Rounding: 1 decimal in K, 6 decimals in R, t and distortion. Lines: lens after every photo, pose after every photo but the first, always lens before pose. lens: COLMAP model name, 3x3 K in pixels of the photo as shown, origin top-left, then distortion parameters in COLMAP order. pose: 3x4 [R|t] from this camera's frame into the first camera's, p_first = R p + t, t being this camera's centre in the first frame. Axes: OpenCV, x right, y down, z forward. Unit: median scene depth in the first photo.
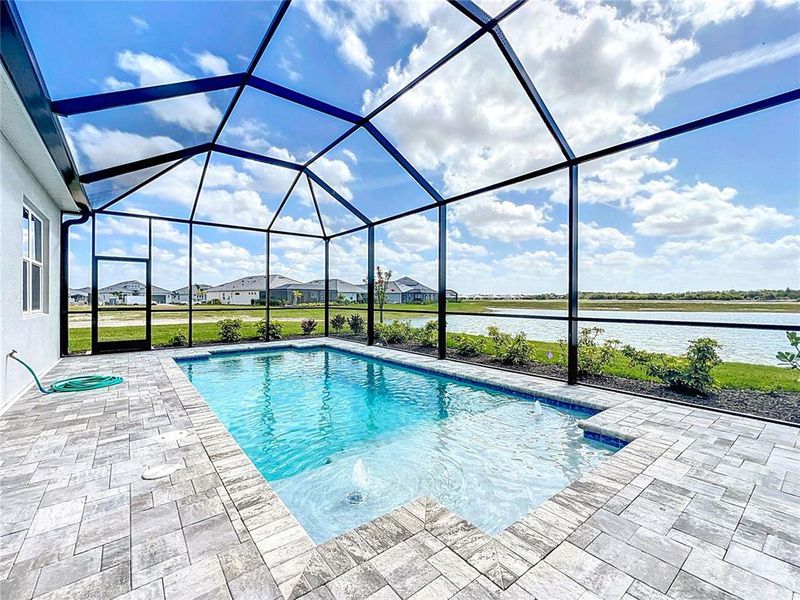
lens RADIAL K [[355.9, 0, 420.0], [0, 355.9, 302.3], [0, 0, 1]] dist [-0.001996, 0.000537]
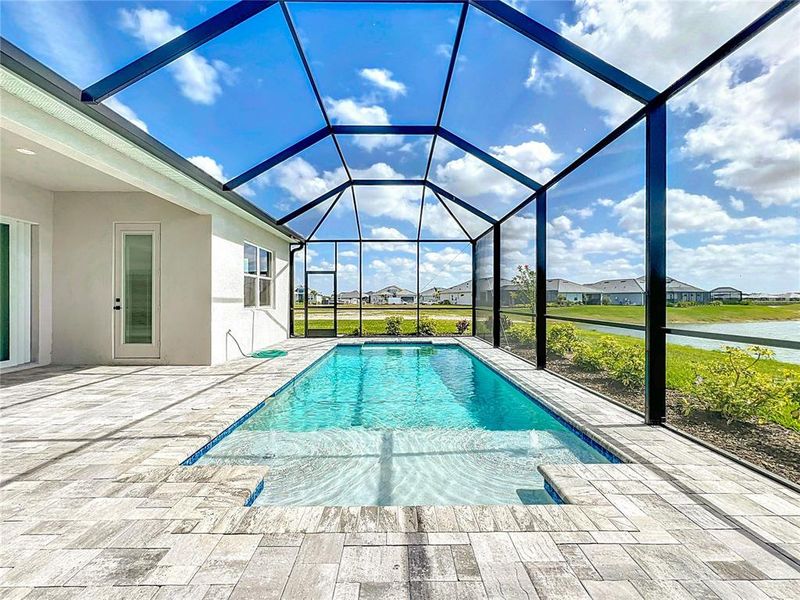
lens RADIAL K [[350.2, 0, 389.3], [0, 350.2, 297.6], [0, 0, 1]] dist [-0.001284, -0.000222]
pose [[0.768651, -0.004955, -0.639650, 0.317877], [-0.005244, 0.999888, -0.014048, -0.000993], [0.639647, 0.014152, 0.768538, 0.105074]]
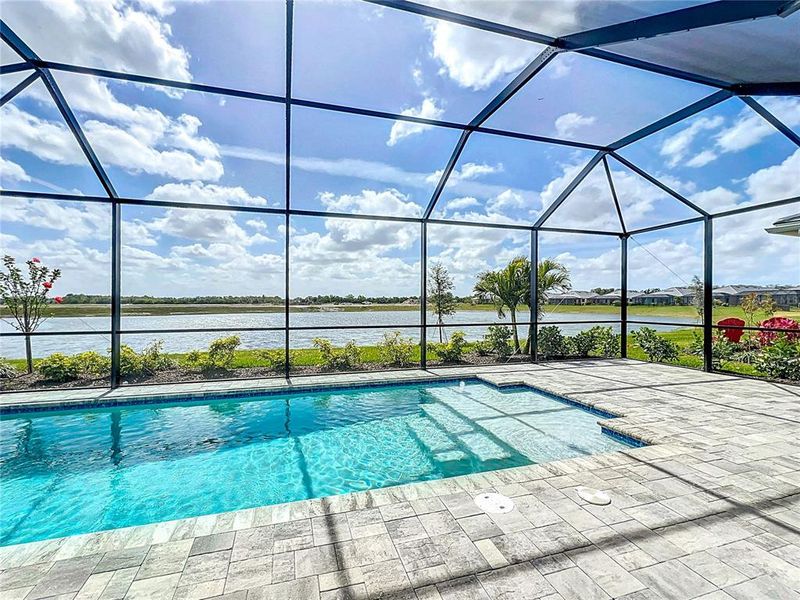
lens RADIAL K [[336.4, 0, 379.0], [0, 336.4, 302.1], [0, 0, 1]] dist [-0.001177, -0.000146]
pose [[0.416471, -0.000935, 0.909149, -0.641026], [0.012267, 0.999914, -0.004590, -0.035527], [-0.909066, 0.013064, 0.416447, 0.388427]]
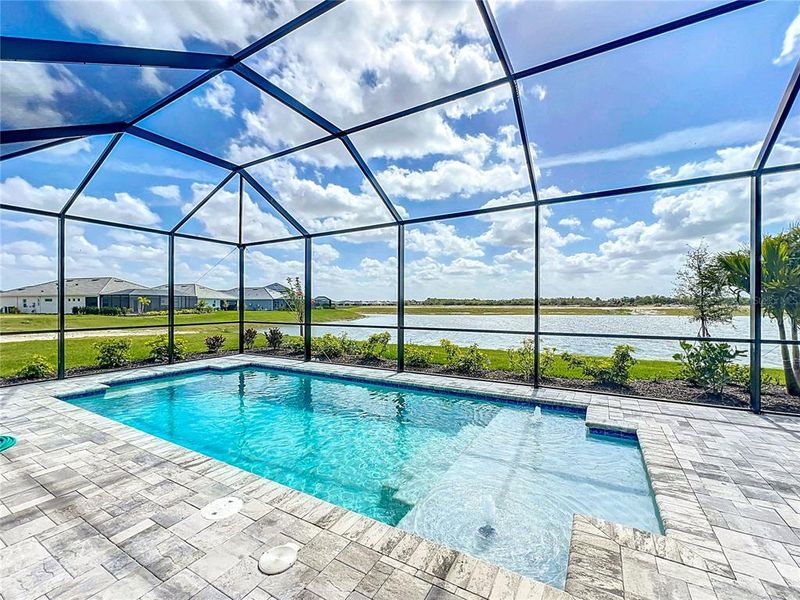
lens RADIAL K [[332.8, 0, 420.2], [0, 332.8, 307.9], [0, 0, 1]] dist [-0.001731, -0.000139]
pose [[0.930837, -0.006281, 0.365380, -0.236546], [0.006542, 0.999978, 0.000524, -0.028498], [-0.365376, 0.001903, 0.930858, 0.063740]]
